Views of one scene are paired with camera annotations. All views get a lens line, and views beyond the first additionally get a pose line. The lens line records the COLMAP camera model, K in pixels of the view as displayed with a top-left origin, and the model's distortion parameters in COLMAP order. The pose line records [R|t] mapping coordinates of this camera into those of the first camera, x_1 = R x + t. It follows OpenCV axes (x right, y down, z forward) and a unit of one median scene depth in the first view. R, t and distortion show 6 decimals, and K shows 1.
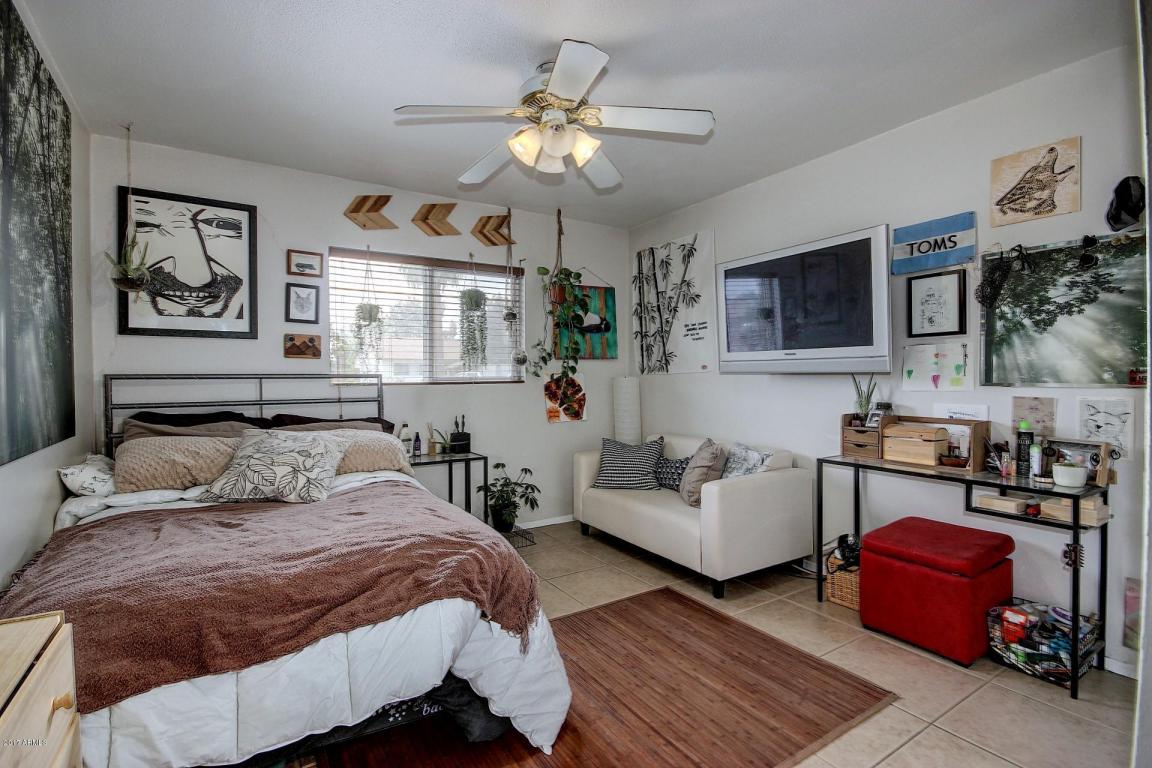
lens RADIAL K [[533.3, 0, 583.2], [0, 533.3, 382.1], [0, 0, 1]] dist [-0.001672, -0.000635]
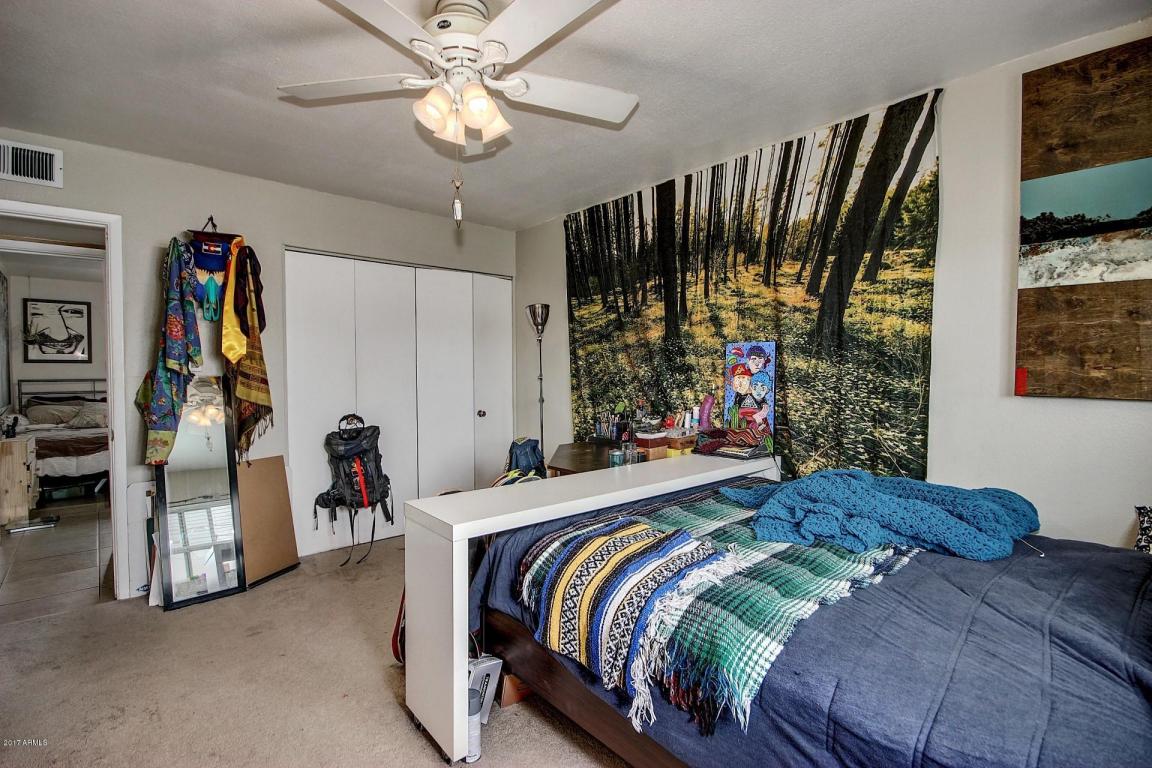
lens RADIAL K [[533.3, 0, 568.5], [0, 533.3, 381.5], [0, 0, 1]] dist [-0.001672, -0.000635]
pose [[0.989653, -0.002675, 0.143455, 1.104654], [0.001426, 0.999960, 0.008807, -0.023454], [-0.143473, -0.008511, 0.989618, -1.579704]]
